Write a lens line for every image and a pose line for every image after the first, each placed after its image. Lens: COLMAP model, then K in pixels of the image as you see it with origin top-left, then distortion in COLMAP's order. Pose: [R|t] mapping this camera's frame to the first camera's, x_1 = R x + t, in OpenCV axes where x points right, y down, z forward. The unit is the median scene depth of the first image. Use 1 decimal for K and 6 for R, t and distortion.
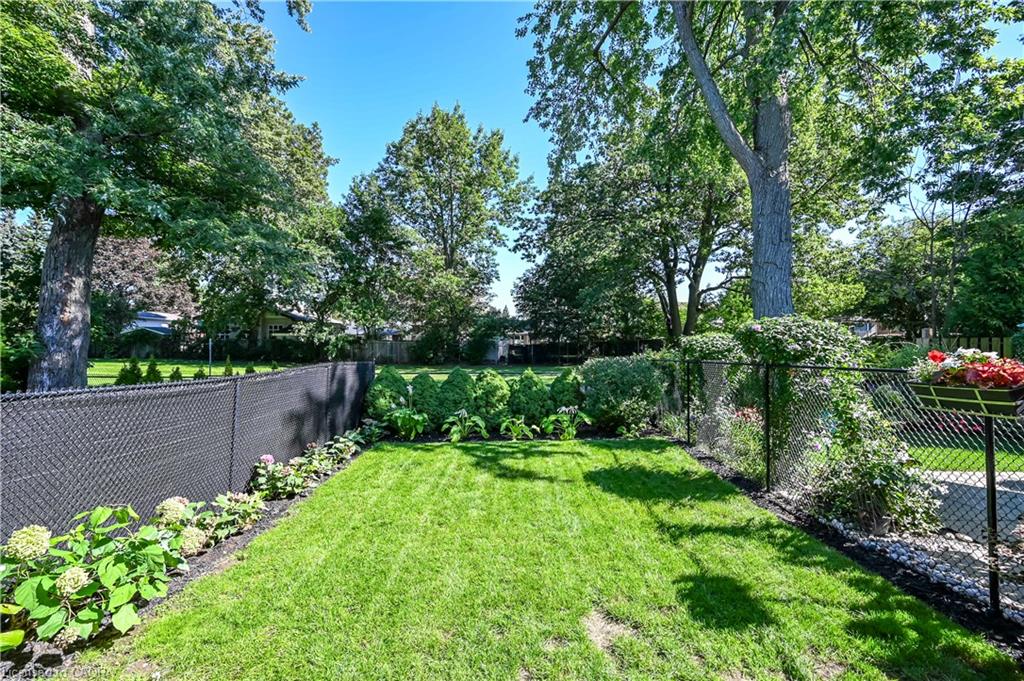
lens RADIAL K [[409.3, 0, 514.3], [0, 409.3, 344.5], [0, 0, 1]] dist [-0.003058, 0.000816]
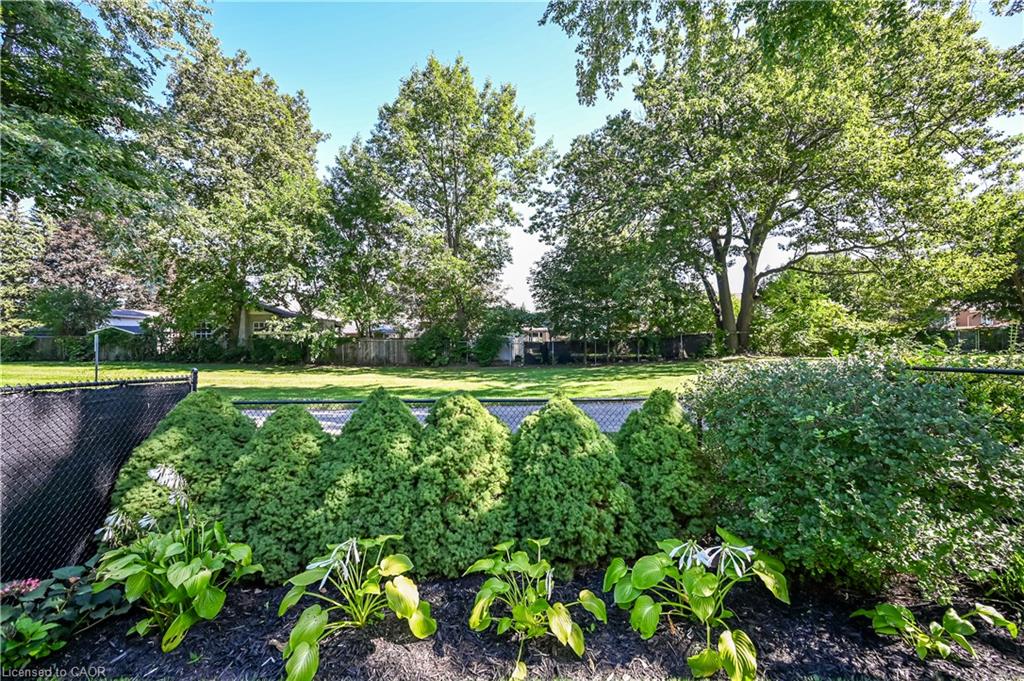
lens RADIAL K [[409.3, 0, 506.9], [0, 409.3, 336.8], [0, 0, 1]] dist [-0.003058, 0.000816]
pose [[0.997969, -0.010512, -0.062833, 0.002620], [0.009523, 0.999826, -0.016021, 0.003242], [0.062991, 0.015390, 0.997895, 0.170916]]
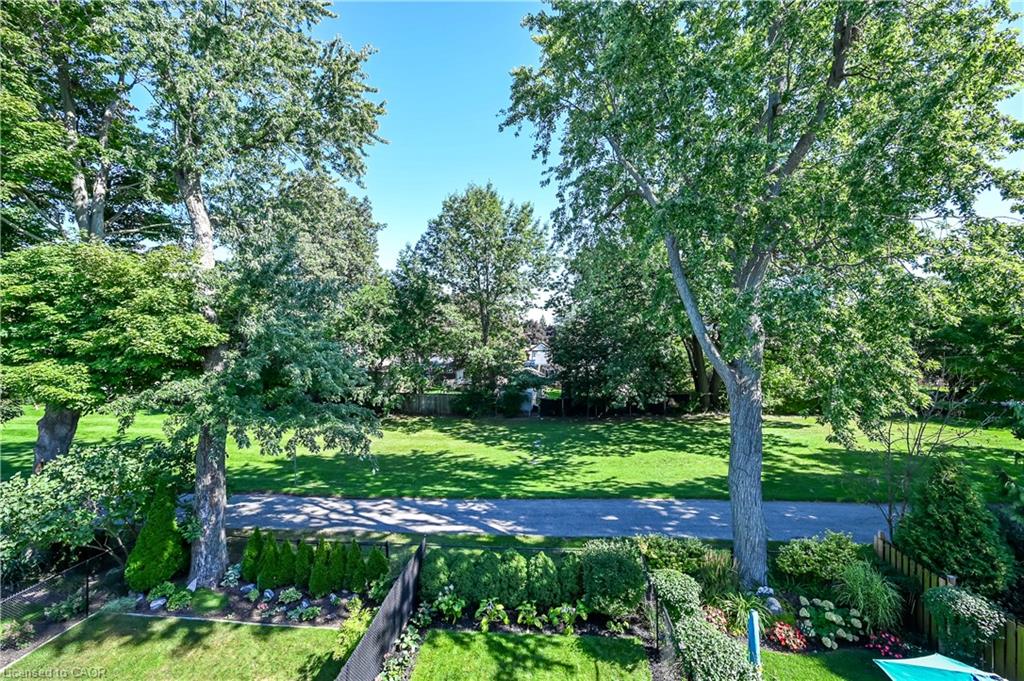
lens RADIAL K [[409.3, 0, 500.8], [0, 409.3, 337.6], [0, 0, 1]] dist [-0.003058, 0.000816]
pose [[0.991002, -0.018959, -0.132499, 0.025593], [0.020702, 0.999716, 0.011787, -0.180790], [0.132238, -0.014424, 0.991113, -0.082588]]
